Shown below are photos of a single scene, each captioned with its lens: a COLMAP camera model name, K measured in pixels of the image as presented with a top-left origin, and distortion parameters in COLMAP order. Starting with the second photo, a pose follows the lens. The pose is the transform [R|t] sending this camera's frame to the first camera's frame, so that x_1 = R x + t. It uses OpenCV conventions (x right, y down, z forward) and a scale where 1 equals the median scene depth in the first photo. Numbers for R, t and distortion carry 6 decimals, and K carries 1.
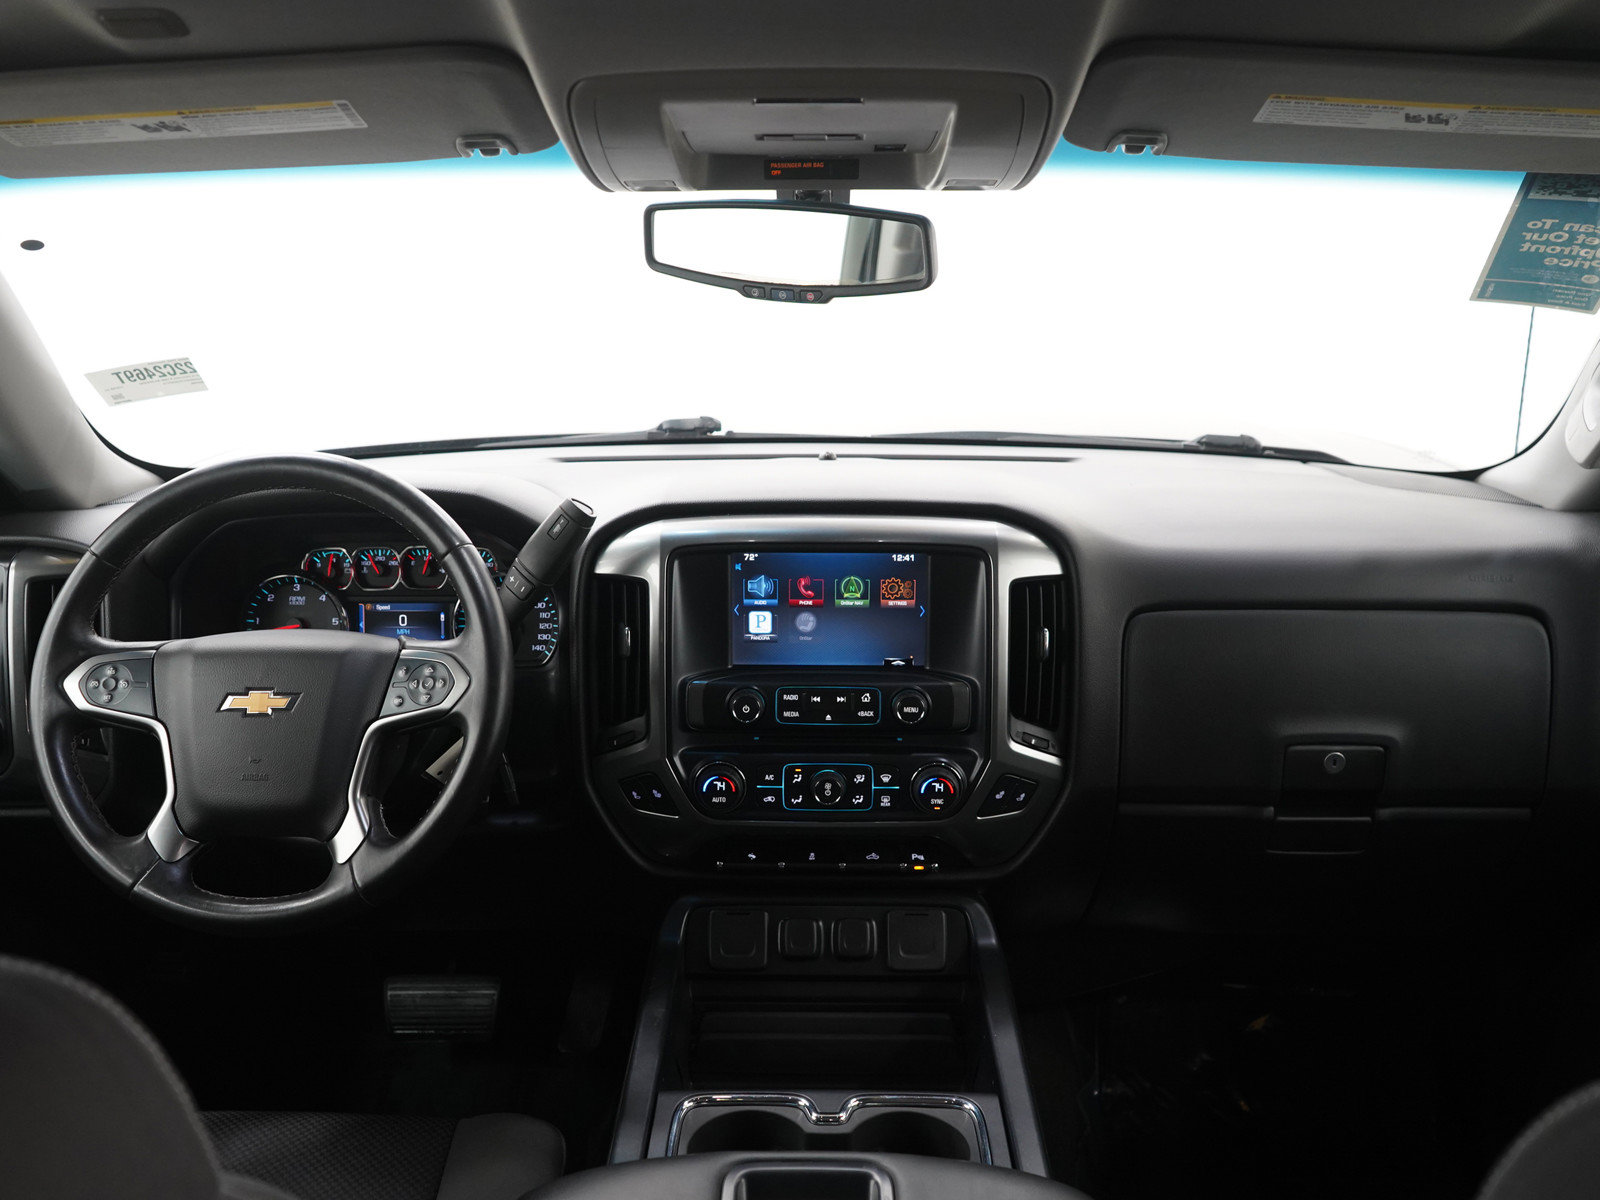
lens RADIAL K [[1308.1, 0, 799.5], [0, 1308.1, 600.0], [0, 0, 1]] dist [-0.008671, -0.000793]
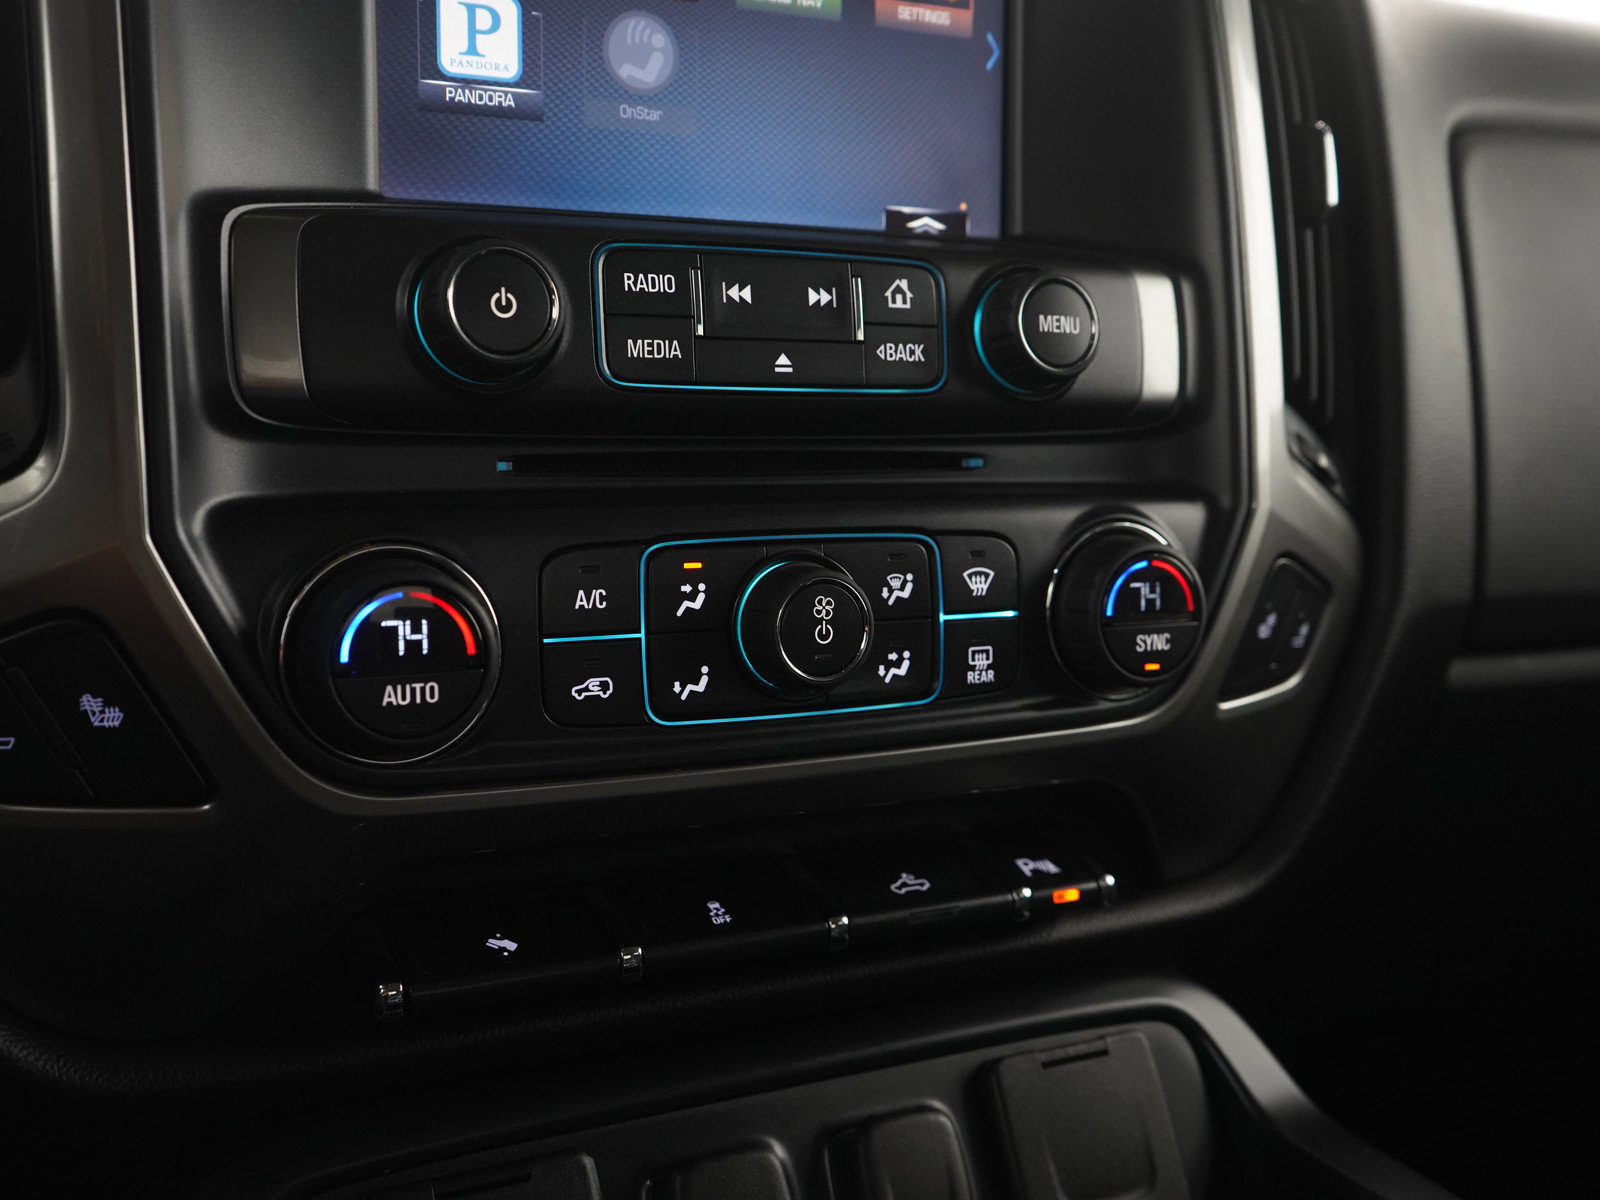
lens RADIAL K [[1674.0, 0, 798.1], [0, 1674.0, 597.5], [0, 0, 1]] dist [-0.011834, 0.000000]
pose [[0.884030, -0.048569, 0.464901, -0.136978], [0.095448, 0.992388, -0.077823, 0.163820], [-0.457582, 0.113172, 0.881936, 0.696786]]
